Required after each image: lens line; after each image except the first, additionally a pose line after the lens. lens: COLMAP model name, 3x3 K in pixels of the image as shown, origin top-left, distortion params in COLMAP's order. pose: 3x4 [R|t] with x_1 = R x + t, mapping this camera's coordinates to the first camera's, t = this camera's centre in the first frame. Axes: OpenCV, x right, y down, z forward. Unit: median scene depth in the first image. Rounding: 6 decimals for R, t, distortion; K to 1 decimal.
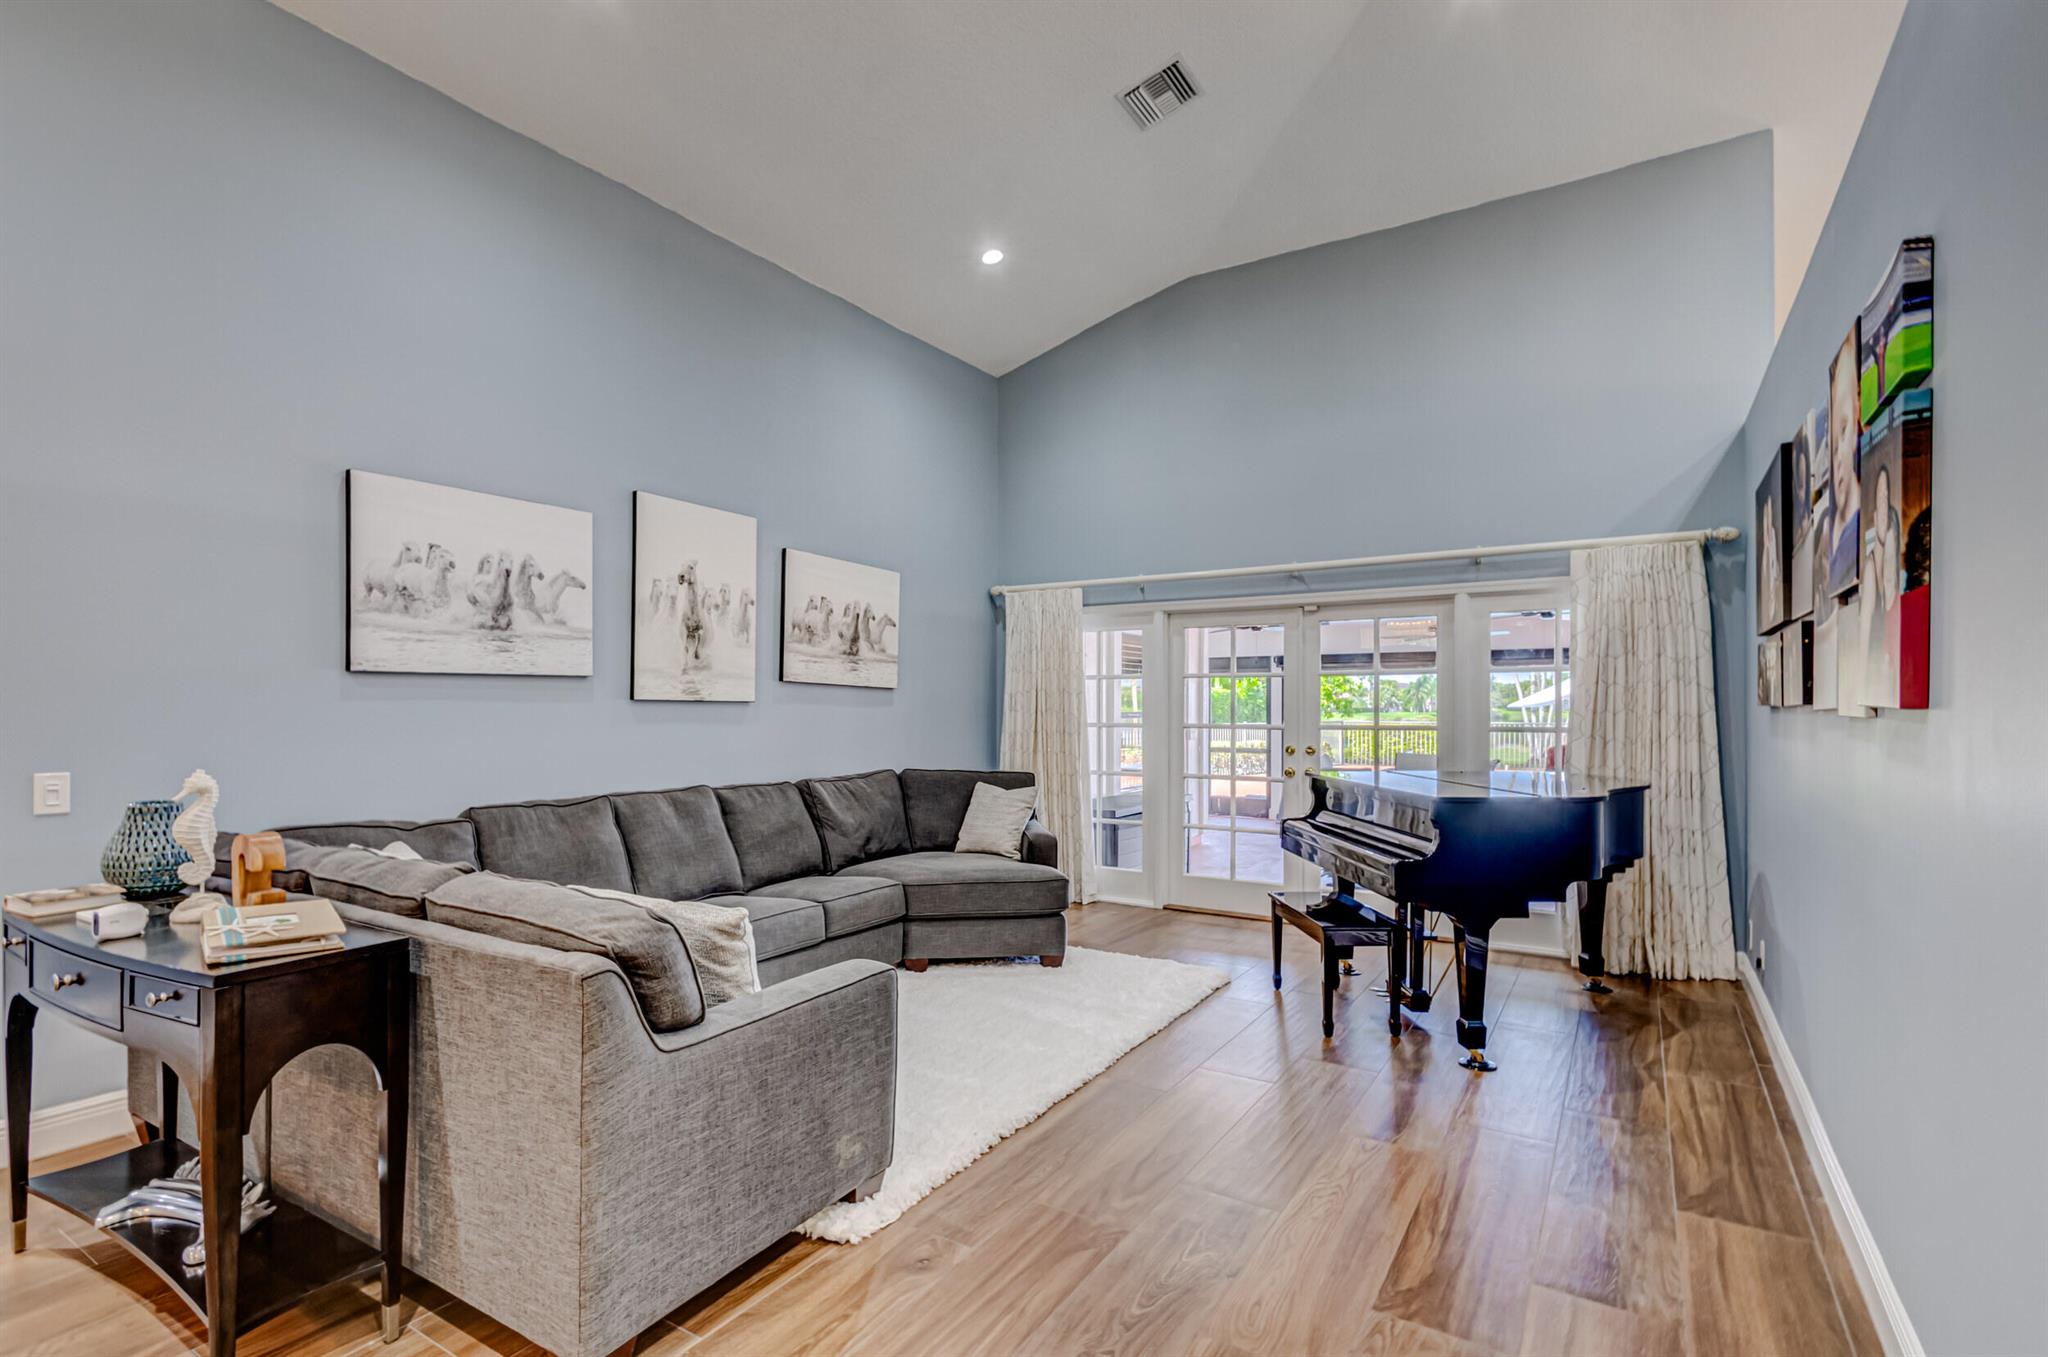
lens RADIAL K [[959.1, 0, 1021.2], [0, 959.1, 699.1], [0, 0, 1]] dist [0.001663, 0.000343]
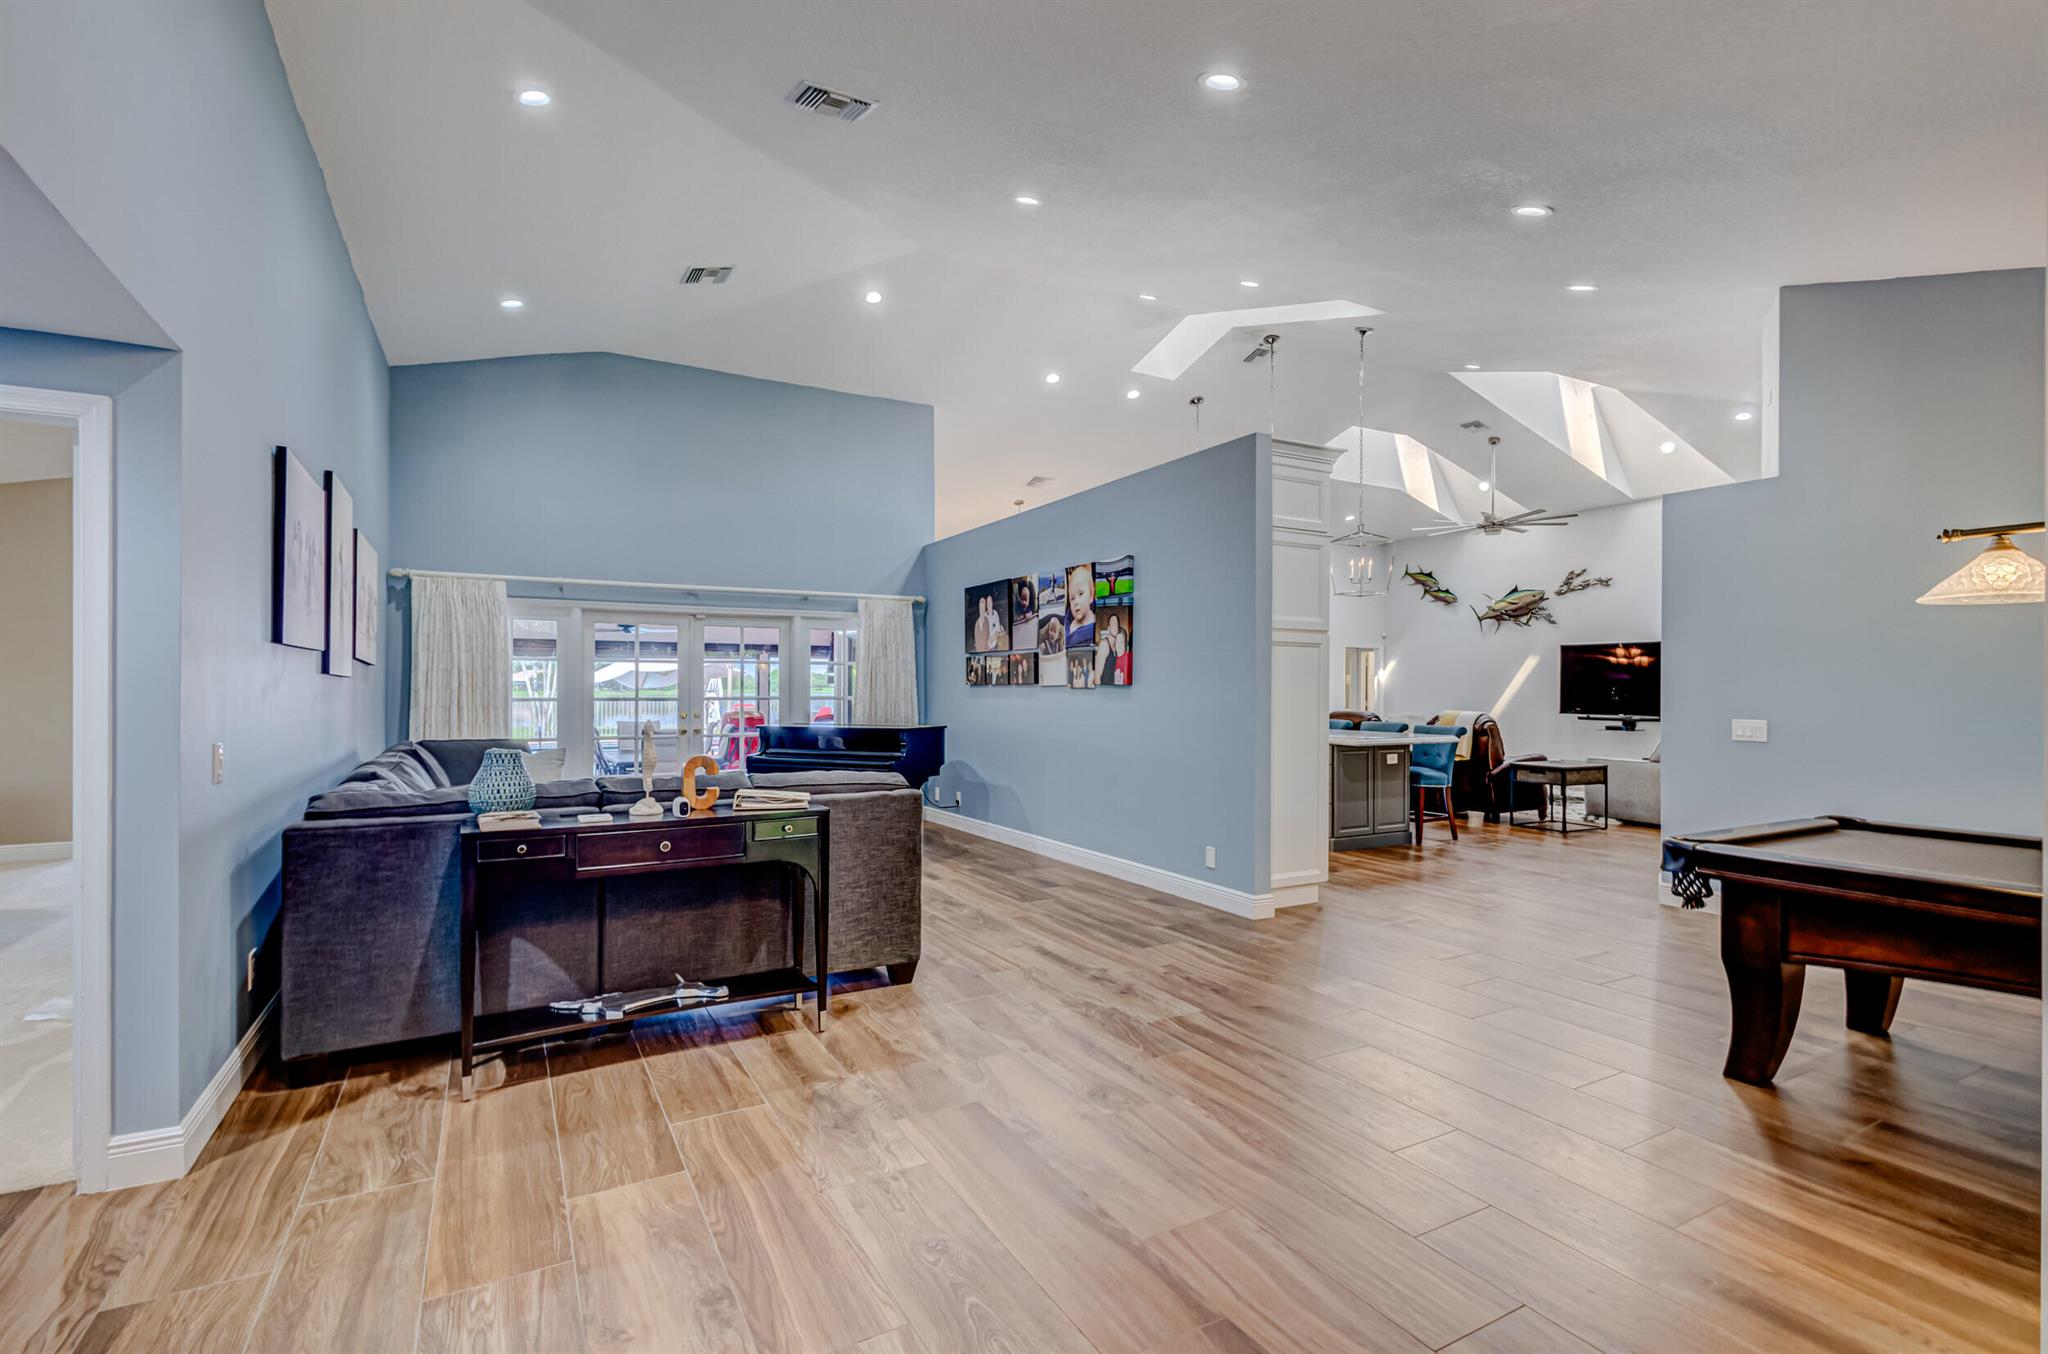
lens RADIAL K [[952.0, 0, 1024.0], [0, 952.0, 677.0], [0, 0, 1]] dist [0.002617, 0.000960]
pose [[0.461138, 0.011972, 0.887248, -0.749752], [-0.008075, 0.999924, -0.009296, 0.005836], [-0.887292, -0.002878, 0.461199, -0.096389]]
